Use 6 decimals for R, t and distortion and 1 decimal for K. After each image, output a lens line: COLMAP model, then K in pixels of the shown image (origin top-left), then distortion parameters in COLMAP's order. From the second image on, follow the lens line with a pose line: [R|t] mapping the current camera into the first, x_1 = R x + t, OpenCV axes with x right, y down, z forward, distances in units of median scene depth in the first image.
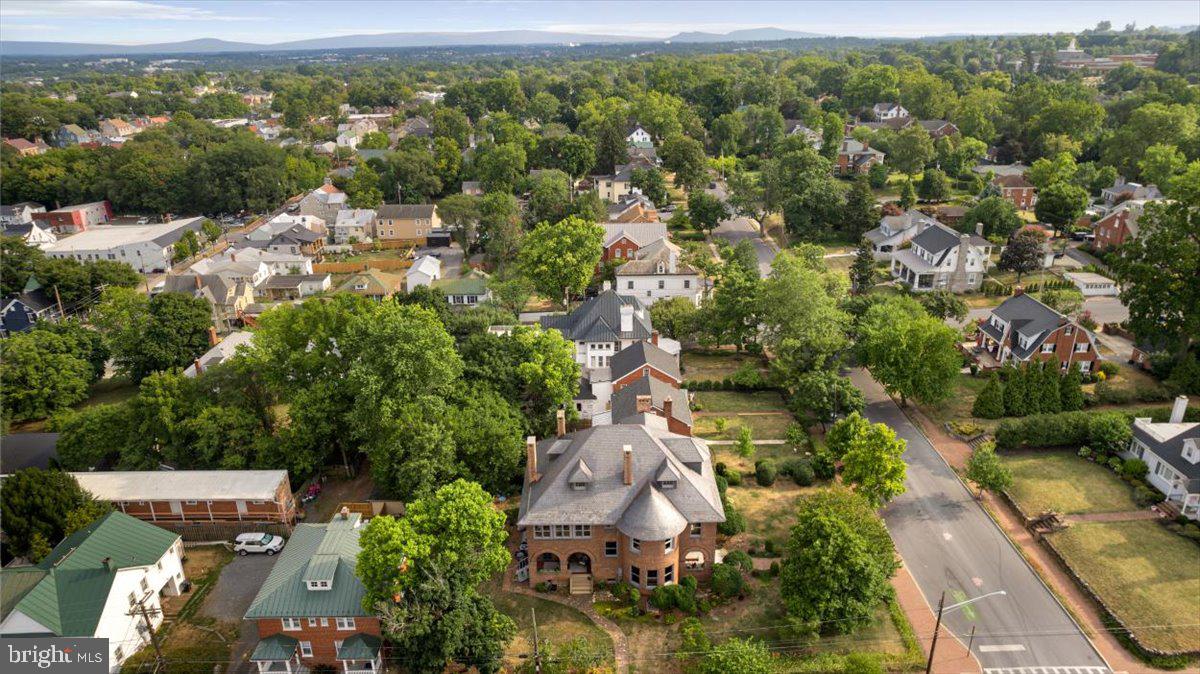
lens RADIAL K [[763.9, 0, 600.0], [0, 763.9, 337.0], [0, 0, 1]] dist [-0.081270, 0.070372]
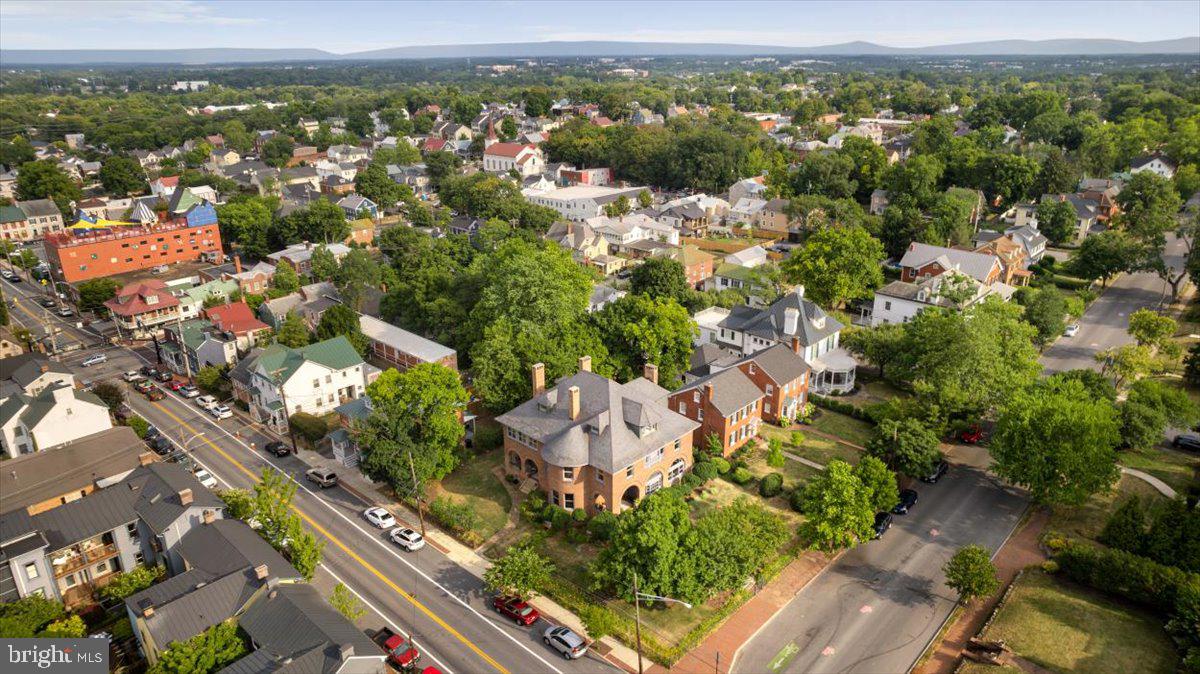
lens RADIAL K [[767.6, 0, 600.0], [0, 767.6, 337.0], [0, 0, 1]] dist [-0.046985, -0.000674]
pose [[0.725578, 0.247050, -0.642264, 0.287243], [-0.252473, 0.963818, 0.085514, -0.015389], [0.640152, 0.100107, 0.761698, 0.036872]]
